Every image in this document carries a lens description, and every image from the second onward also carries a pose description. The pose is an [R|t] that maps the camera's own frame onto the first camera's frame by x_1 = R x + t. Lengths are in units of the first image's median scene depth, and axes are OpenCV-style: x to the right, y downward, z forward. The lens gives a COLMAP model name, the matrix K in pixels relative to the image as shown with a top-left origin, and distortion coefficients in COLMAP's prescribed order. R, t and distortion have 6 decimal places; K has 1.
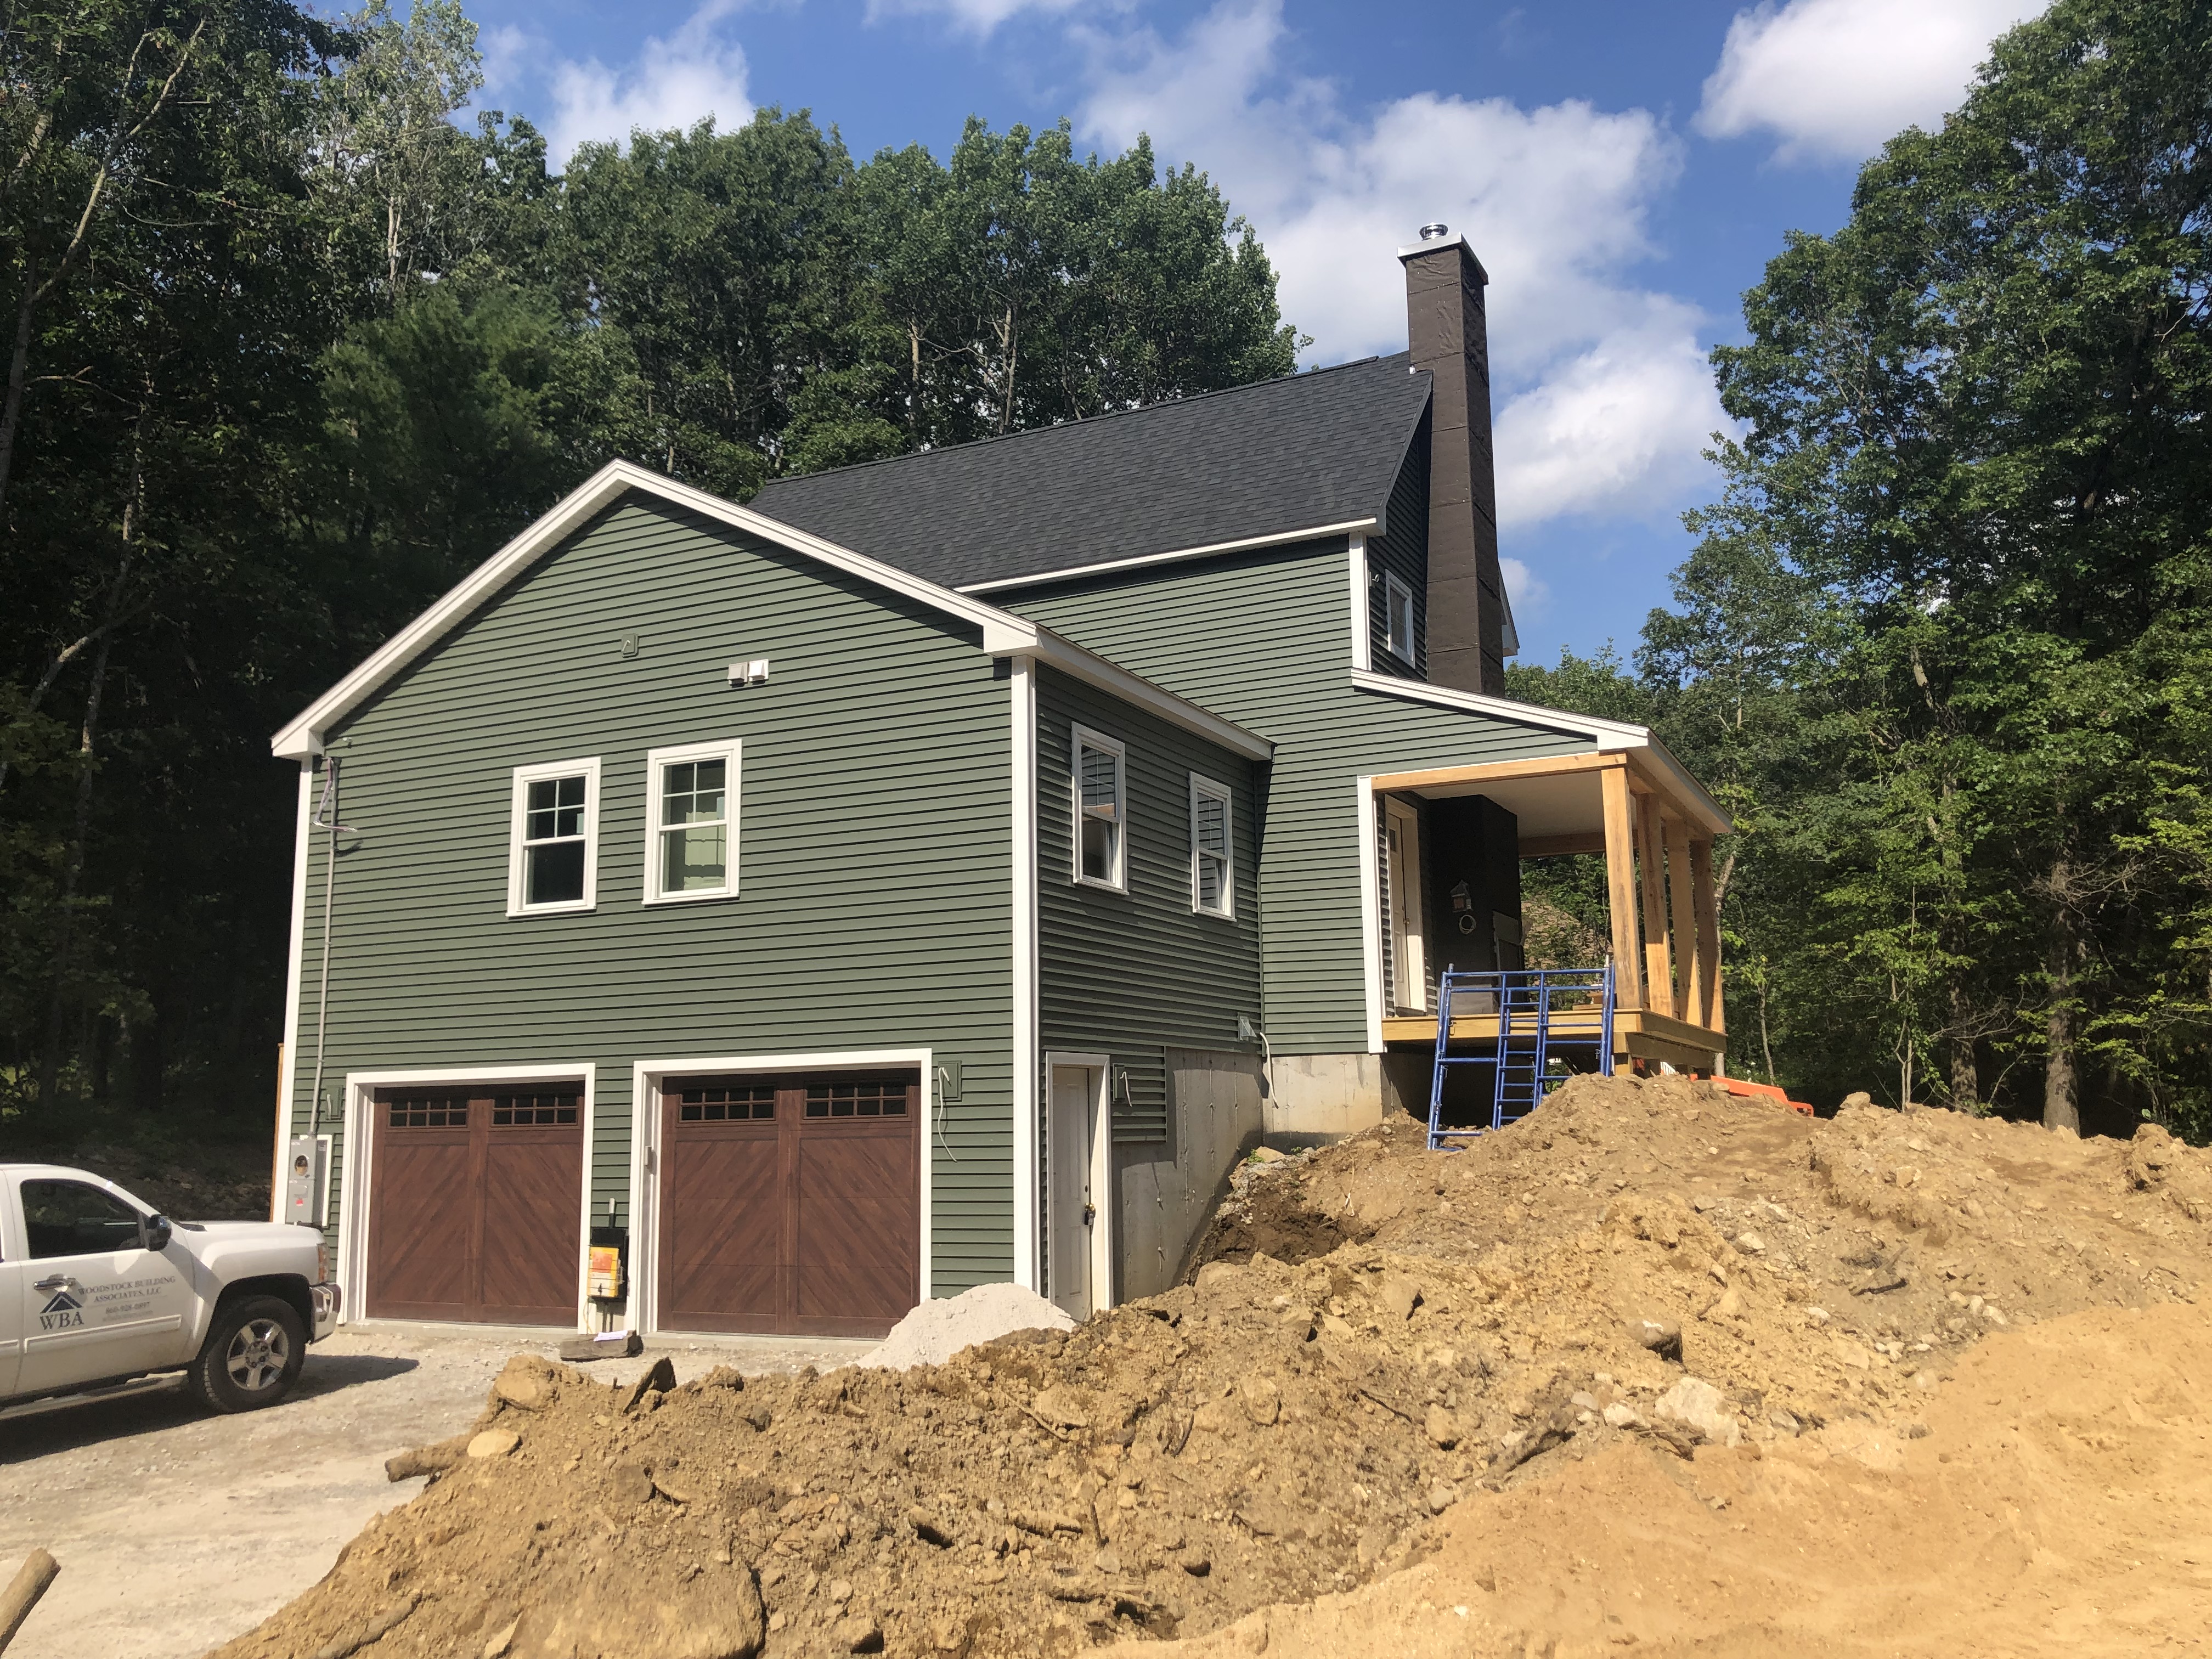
lens RADIAL K [[1781.5, 0, 1127.8], [0, 1781.5, 820.2], [0, 0, 1]] dist [0.039971, -0.070689]
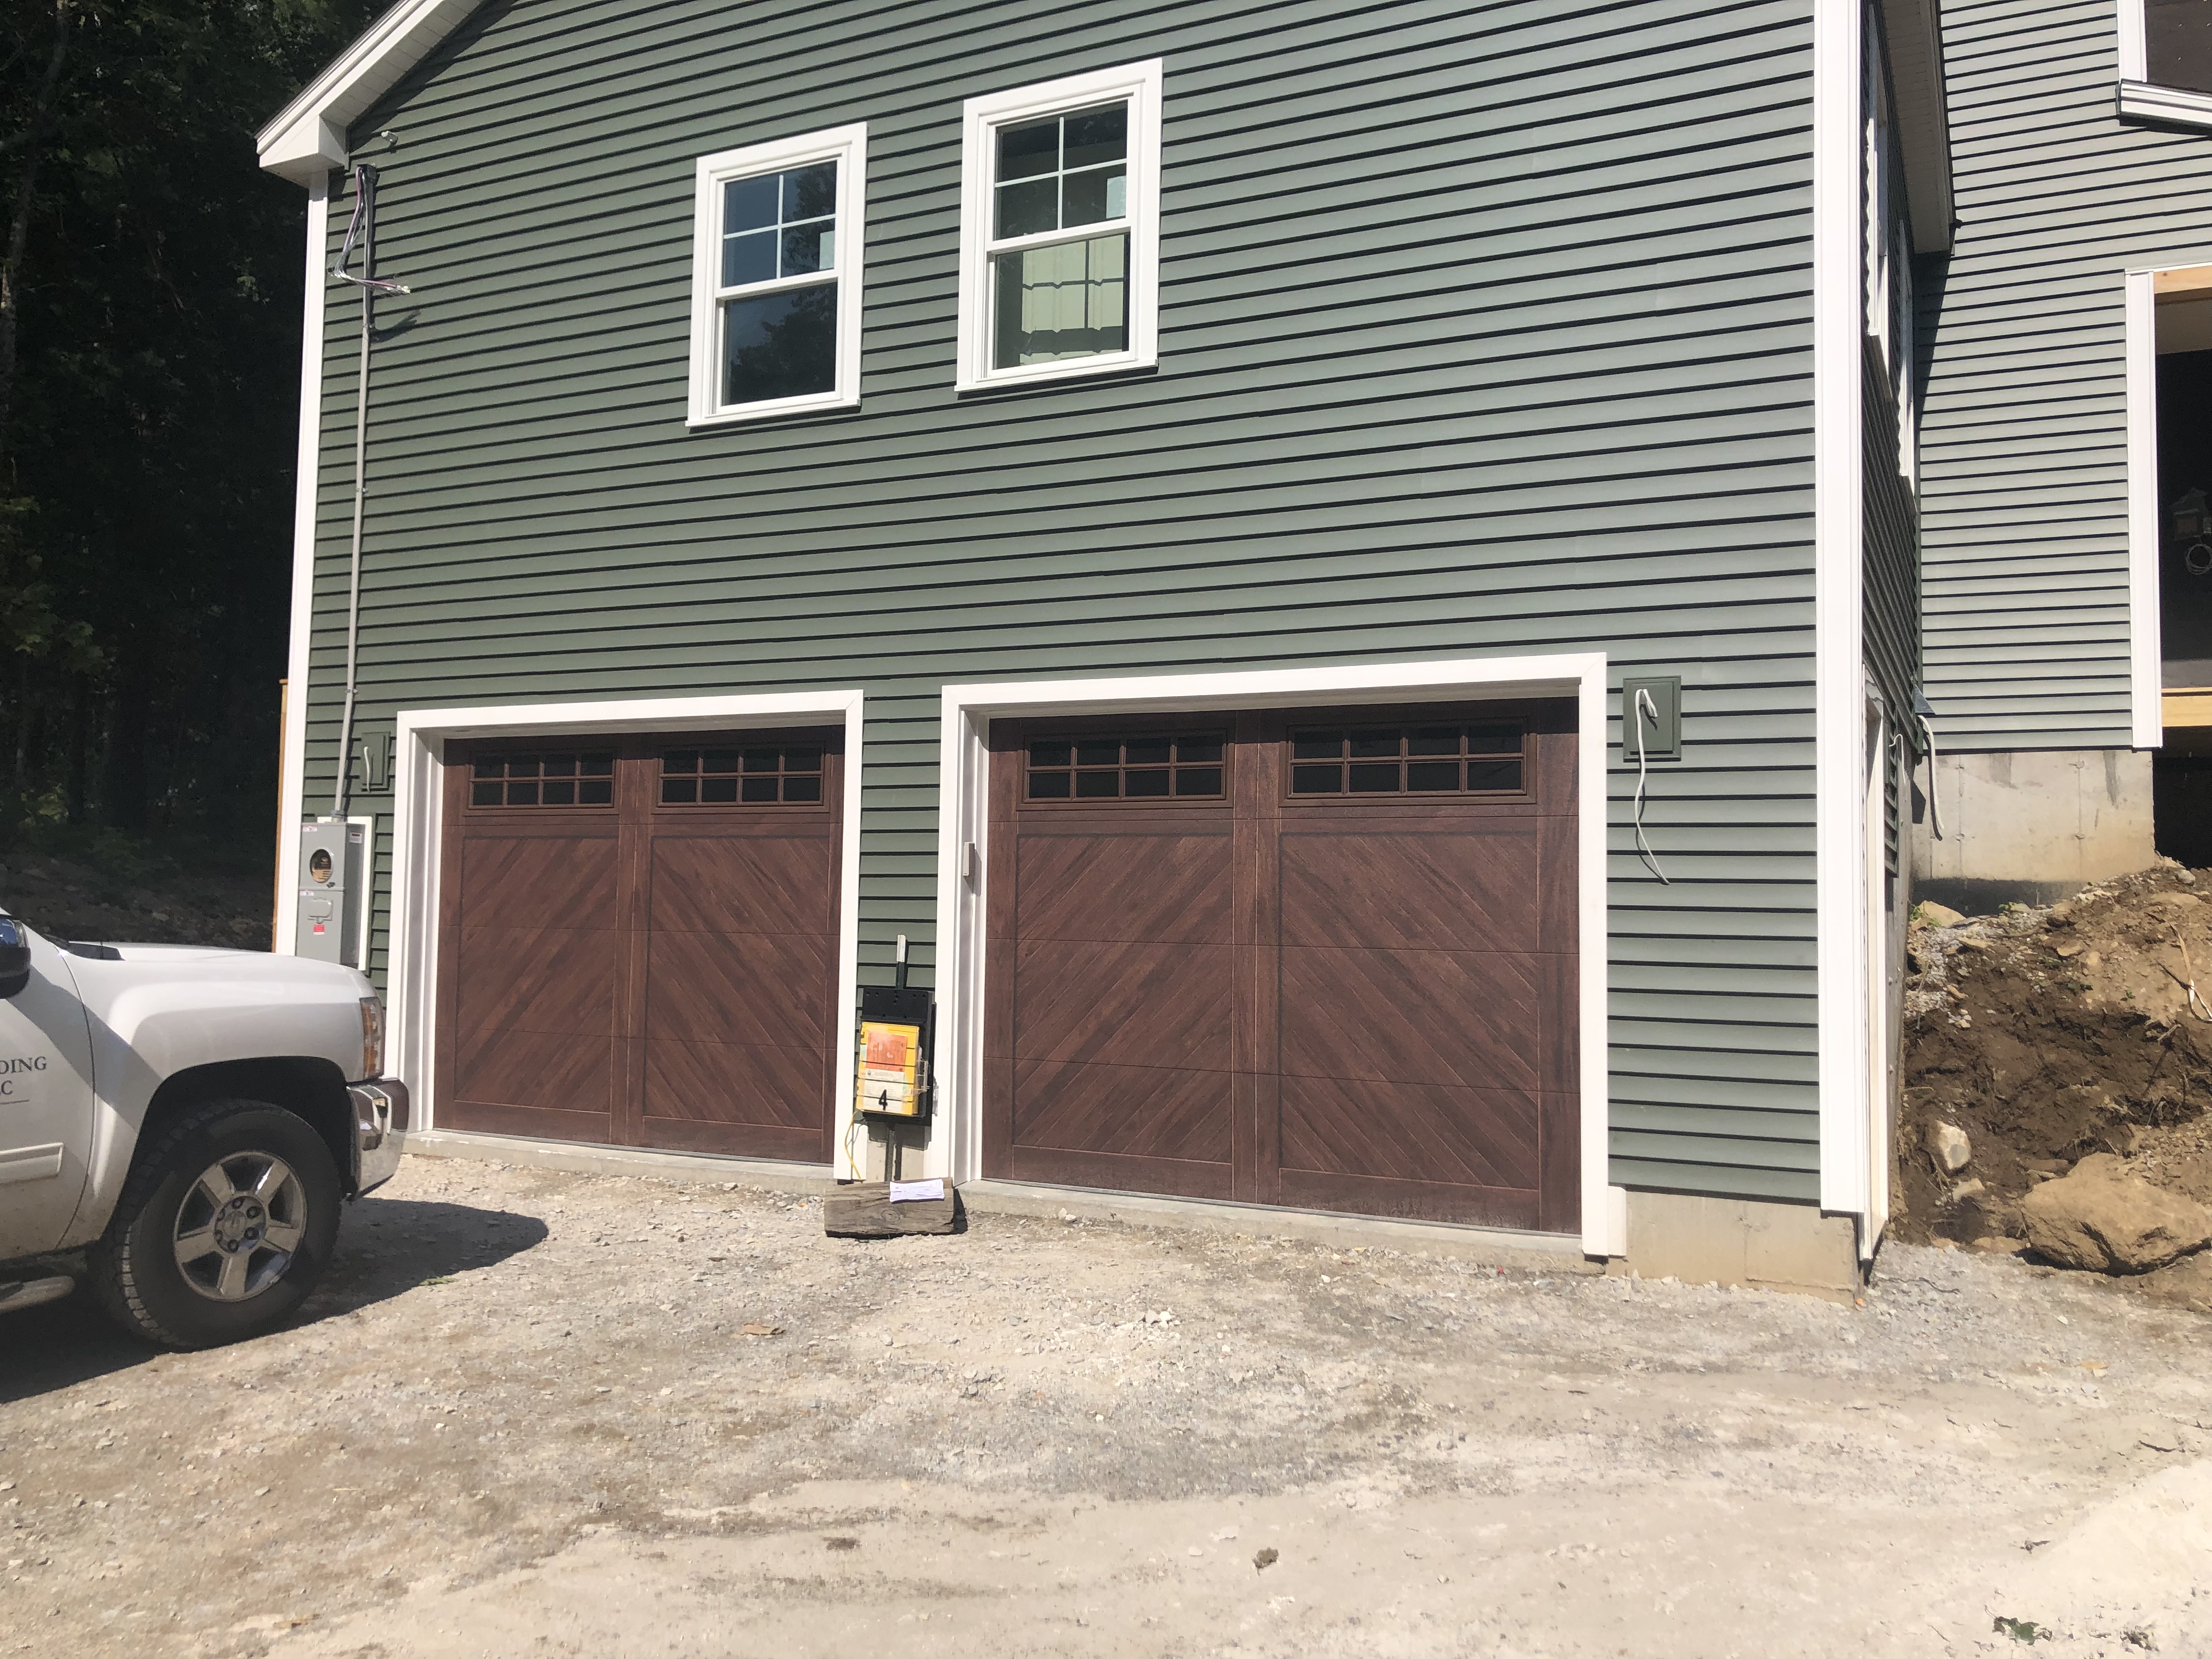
lens RADIAL K [[1781.5, 0, 1106.4], [0, 1781.5, 816.6], [0, 0, 1]] dist [0.039971, -0.070689]
pose [[0.999315, 0.035536, -0.010329, -0.217559], [-0.034162, 0.993147, 0.111770, 0.111443], [0.014230, -0.111341, 0.993680, 0.462564]]
